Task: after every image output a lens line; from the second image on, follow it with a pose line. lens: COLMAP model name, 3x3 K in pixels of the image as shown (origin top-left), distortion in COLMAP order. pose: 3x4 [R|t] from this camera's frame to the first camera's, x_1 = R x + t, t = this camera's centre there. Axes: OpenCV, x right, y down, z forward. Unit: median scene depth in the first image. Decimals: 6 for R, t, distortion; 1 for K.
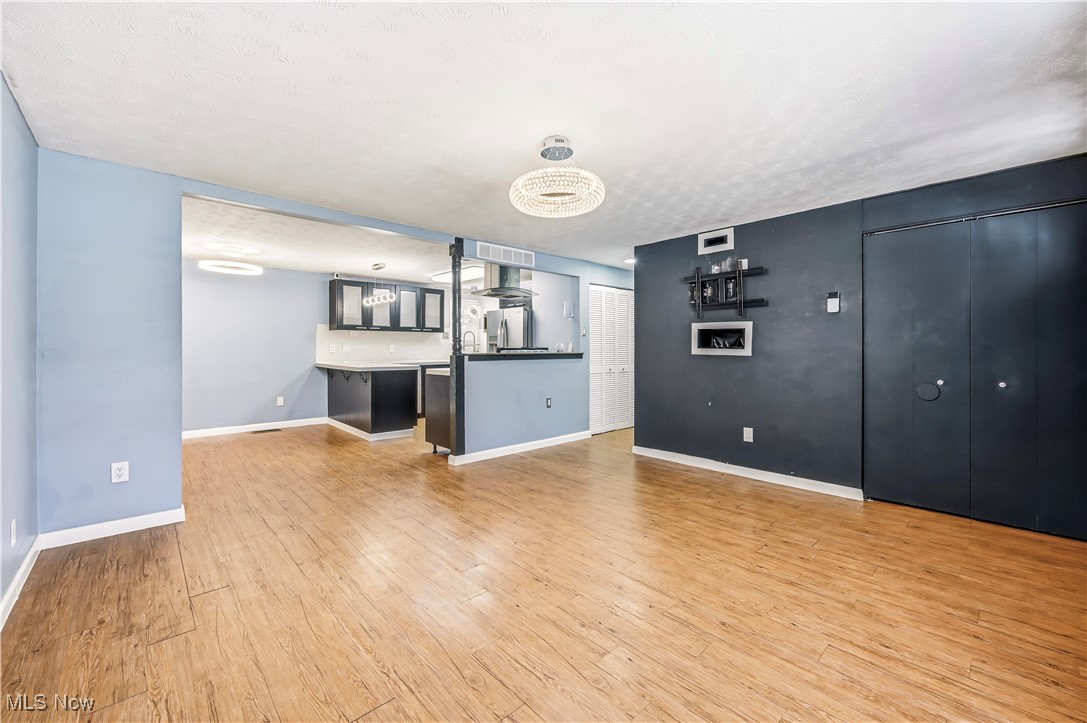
lens RADIAL K [[441.6, 0, 537.3], [0, 441.6, 346.4], [0, 0, 1]] dist [0.010138, -0.000197]
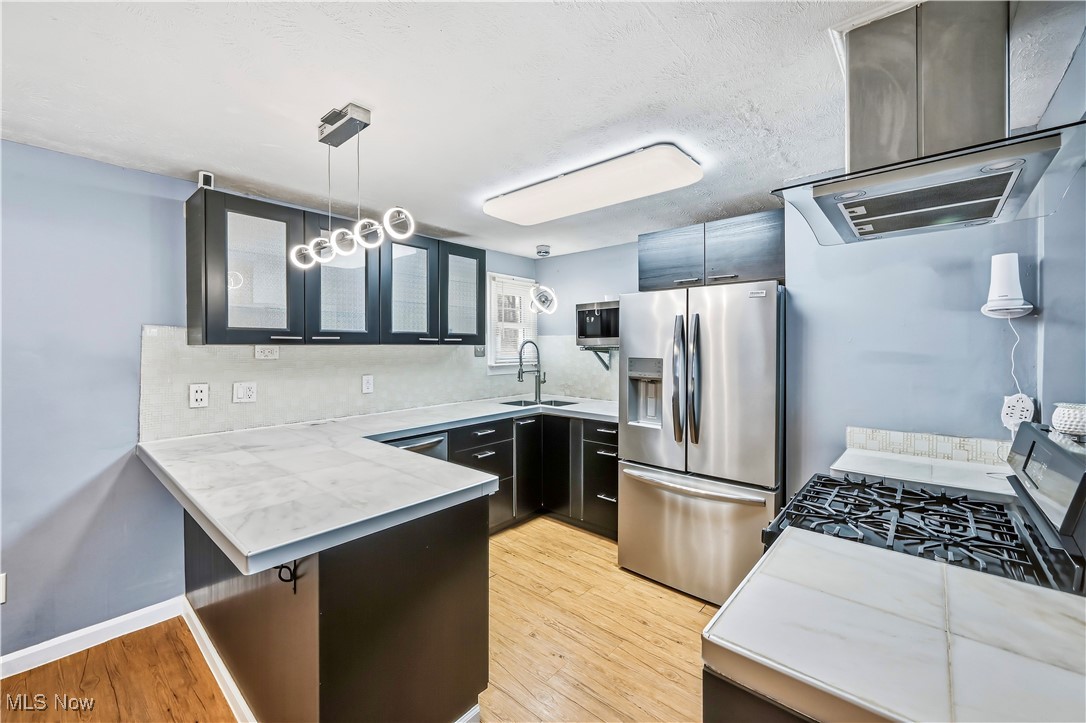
lens RADIAL K [[444.1, 0, 551.0], [0, 444.1, 352.5], [0, 0, 1]] dist [0.000344, 0.000419]
pose [[0.991156, -0.004580, 0.132623, -0.248541], [0.002665, 0.999890, 0.014614, -0.036140], [-0.132675, -0.014132, 0.991059, 0.655096]]
